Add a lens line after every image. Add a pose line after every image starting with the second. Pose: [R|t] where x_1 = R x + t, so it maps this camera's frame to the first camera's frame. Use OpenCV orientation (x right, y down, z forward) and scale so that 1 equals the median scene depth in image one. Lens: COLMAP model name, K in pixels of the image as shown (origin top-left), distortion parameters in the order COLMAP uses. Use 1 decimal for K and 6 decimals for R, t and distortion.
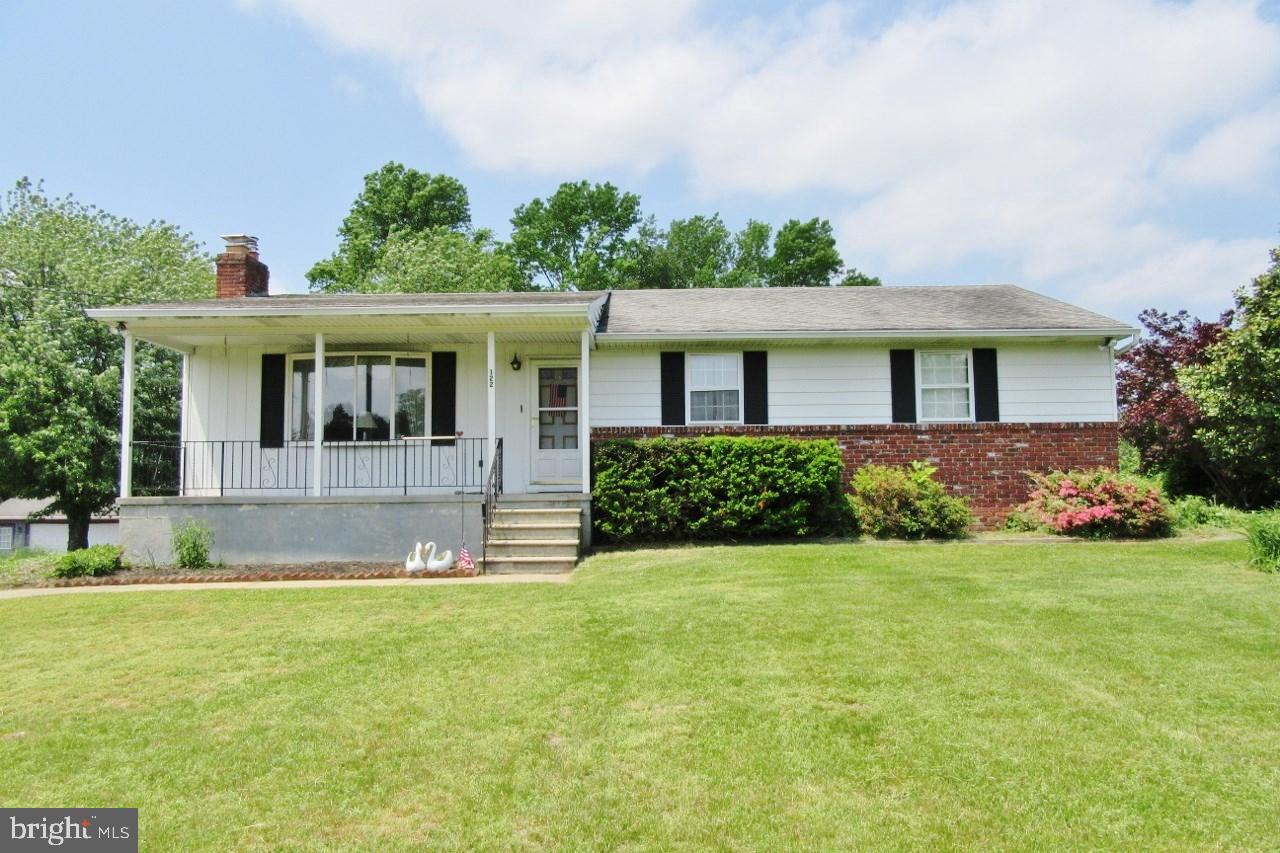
lens RADIAL K [[944.1, 0, 648.4], [0, 944.1, 423.7], [0, 0, 1]] dist [-0.006204, 0.039923]
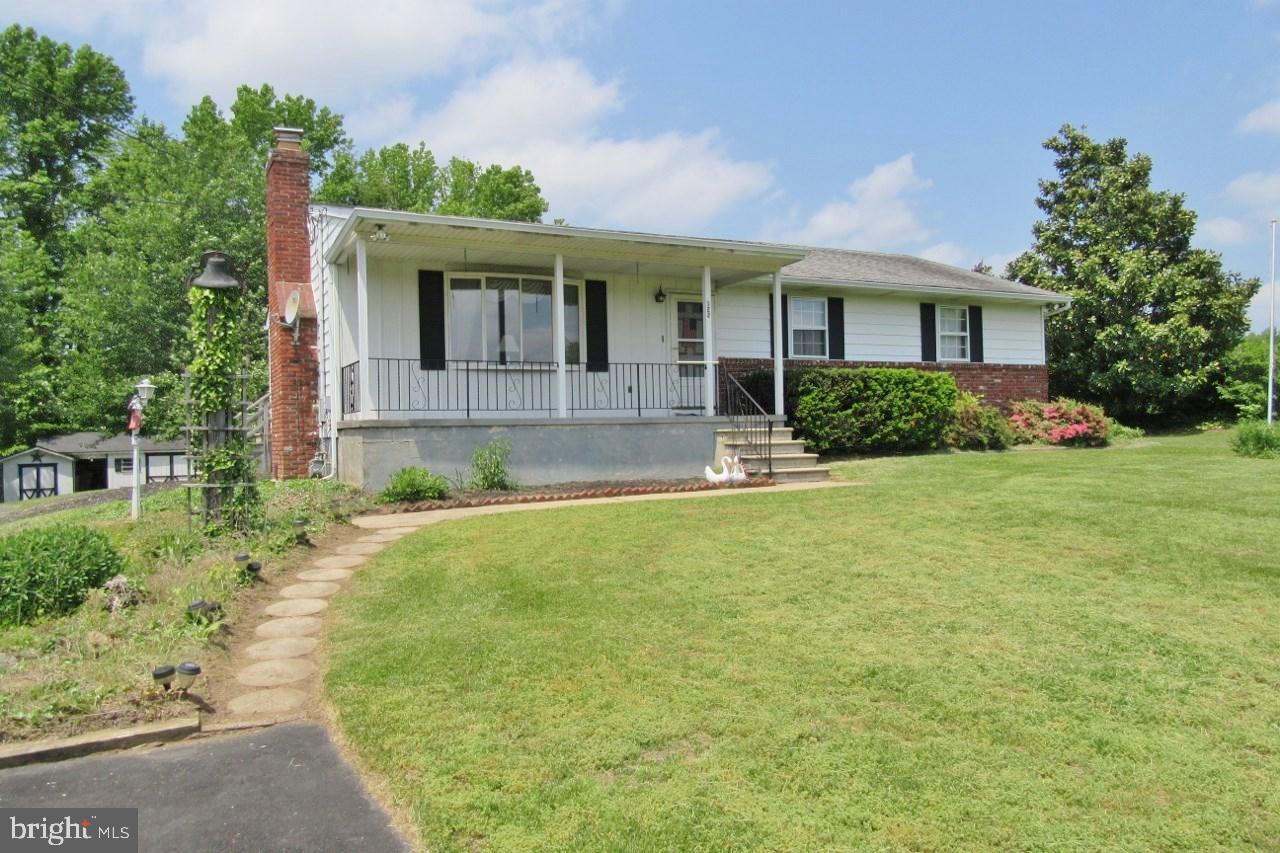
lens RADIAL K [[944.1, 0, 652.7], [0, 944.1, 431.2], [0, 0, 1]] dist [-0.006204, 0.039923]
pose [[0.879410, -0.008027, 0.475997, -0.663044], [-0.022355, 0.998059, 0.058130, 0.027001], [-0.475539, -0.061761, 0.877524, 0.061984]]
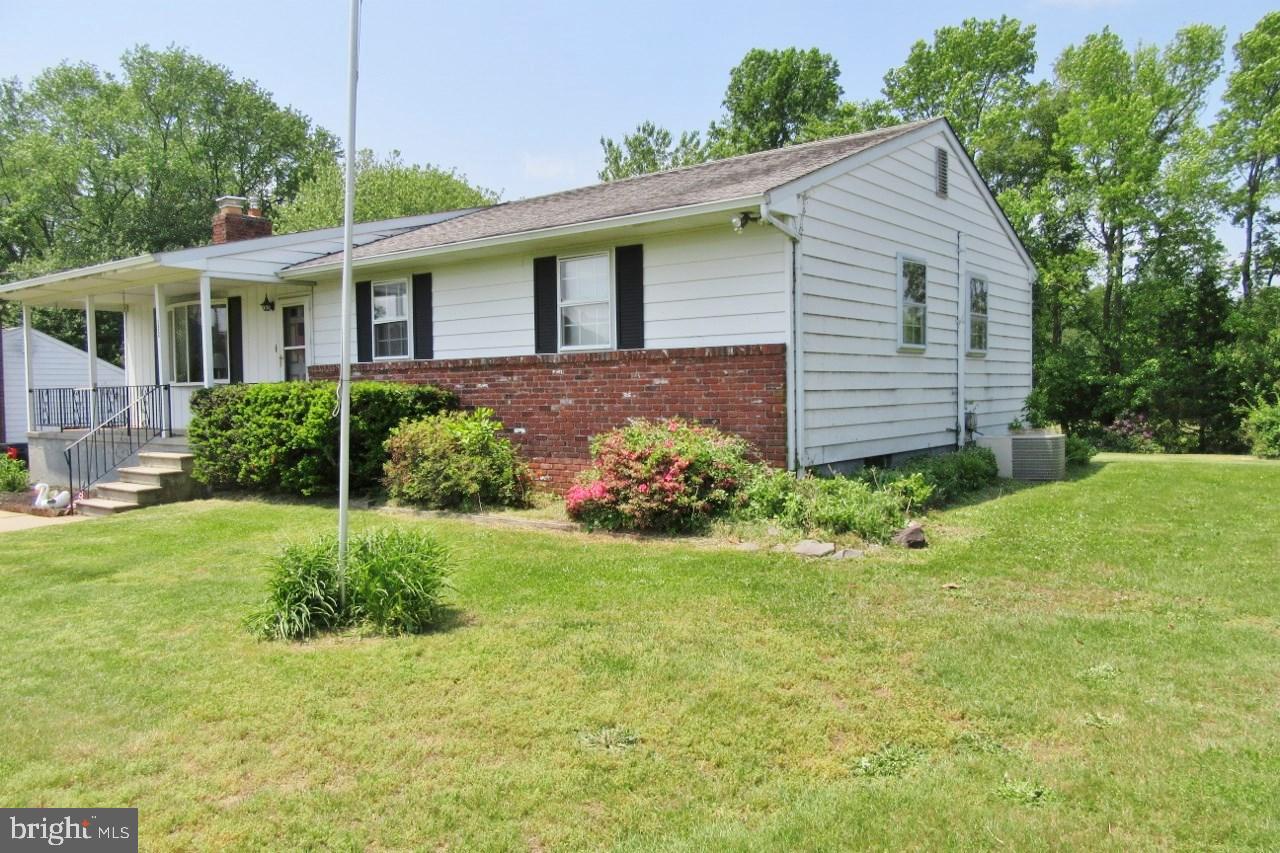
lens RADIAL K [[944.1, 0, 639.4], [0, 944.1, 426.5], [0, 0, 1]] dist [-0.006204, 0.039923]
pose [[0.789643, 0.021616, -0.613186, 0.810418], [0.054333, 0.992990, 0.104973, -0.018377], [0.611157, -0.116207, 0.782932, 0.440696]]
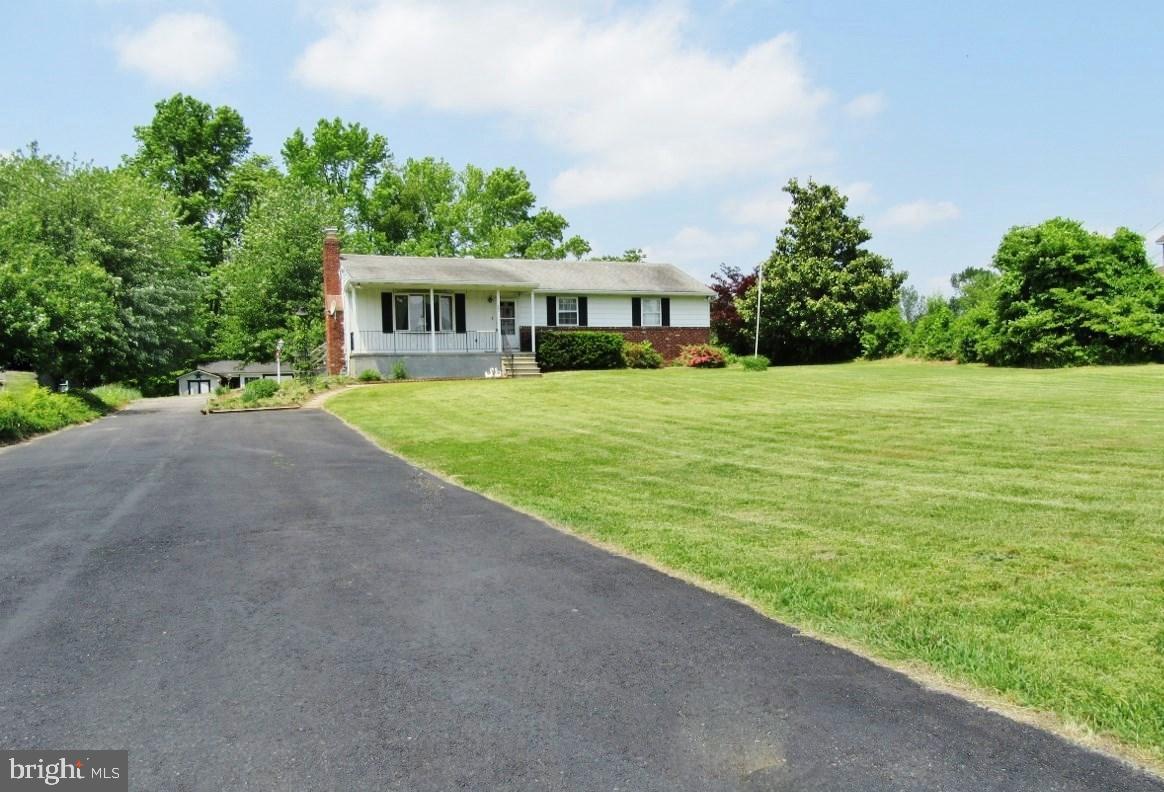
lens RADIAL K [[944.2, 0, 626.3], [0, 944.2, 425.1], [0, 0, 1]] dist [0.022821, -0.021990]
pose [[0.926357, -0.025952, 0.375751, -0.746240], [-0.021862, 0.992236, 0.122429, -0.048832], [-0.376011, -0.121628, 0.918598, -1.424669]]
